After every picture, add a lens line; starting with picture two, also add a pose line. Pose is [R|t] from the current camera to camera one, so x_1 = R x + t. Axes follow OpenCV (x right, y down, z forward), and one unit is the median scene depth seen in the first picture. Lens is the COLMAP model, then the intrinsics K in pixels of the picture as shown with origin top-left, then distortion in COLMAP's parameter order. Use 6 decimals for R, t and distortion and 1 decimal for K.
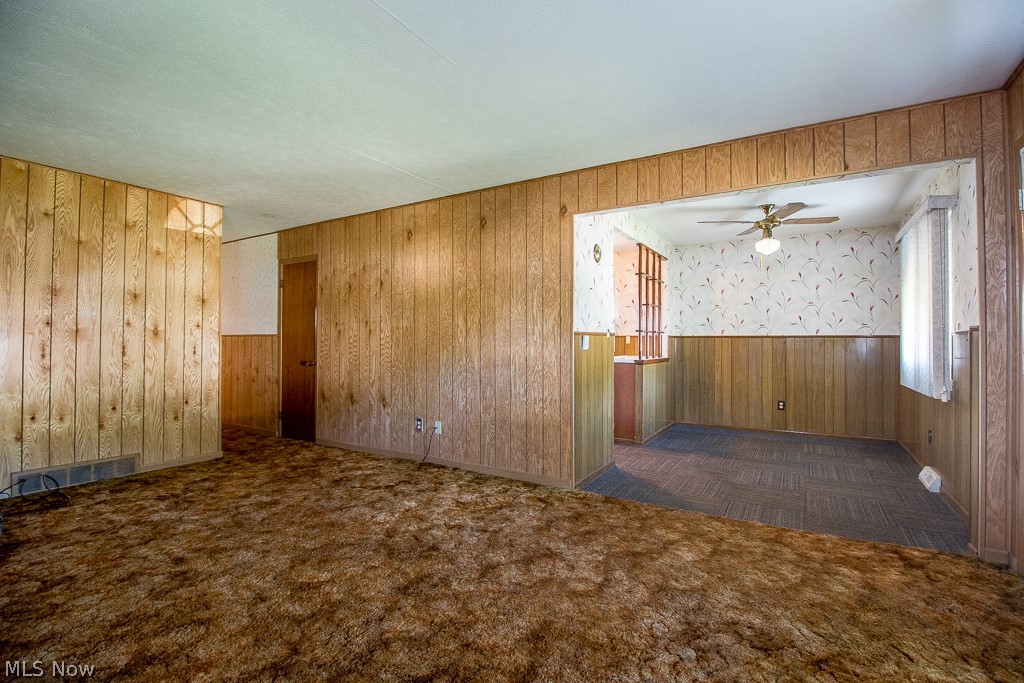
lens RADIAL K [[471.4, 0, 517.2], [0, 471.4, 334.8], [0, 0, 1]] dist [-0.003981, -0.010757]
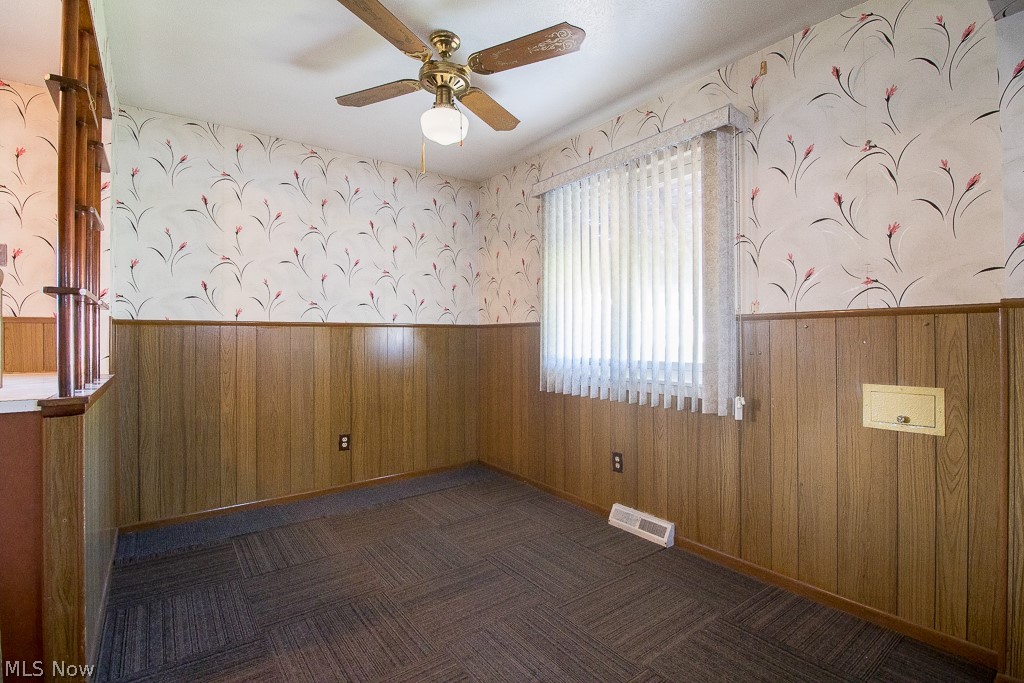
lens RADIAL K [[471.4, 0, 498.6], [0, 471.4, 333.3], [0, 0, 1]] dist [-0.003981, -0.010757]
pose [[0.379066, -0.000605, 0.925370, 0.091648], [-0.013332, 0.999892, 0.006115, 0.008282], [-0.925274, -0.014655, 0.379017, 0.600707]]
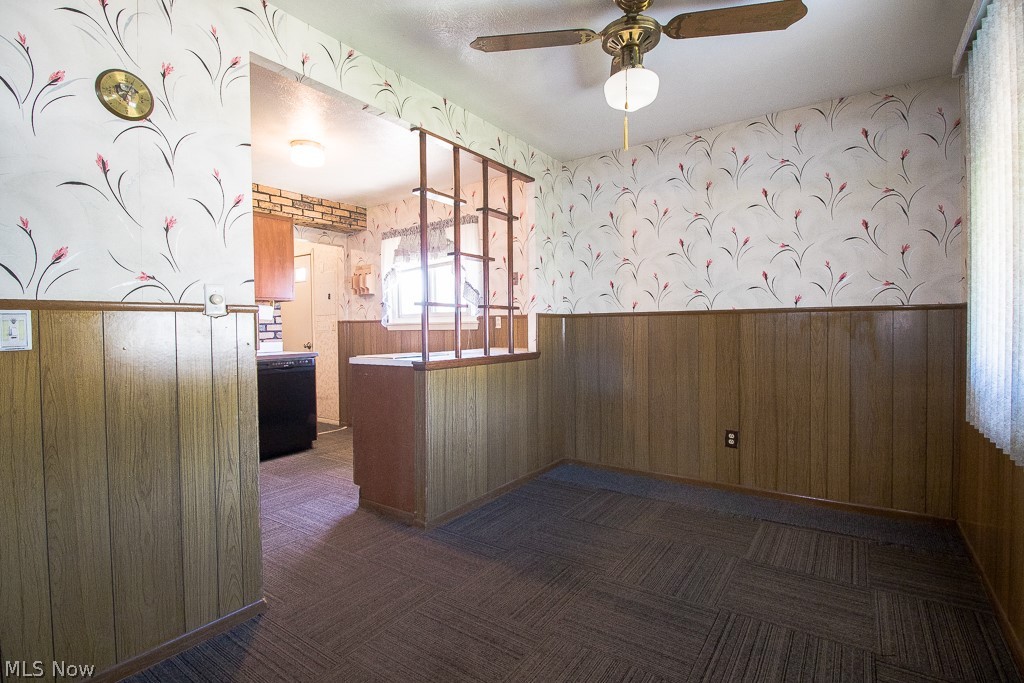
lens RADIAL K [[471.4, 0, 520.0], [0, 471.4, 332.6], [0, 0, 1]] dist [-0.003981, -0.010757]
pose [[0.998655, -0.015416, -0.049494, 0.347010], [0.016921, 0.999402, 0.030140, 0.007319], [0.049000, -0.030937, 0.998320, 0.450068]]
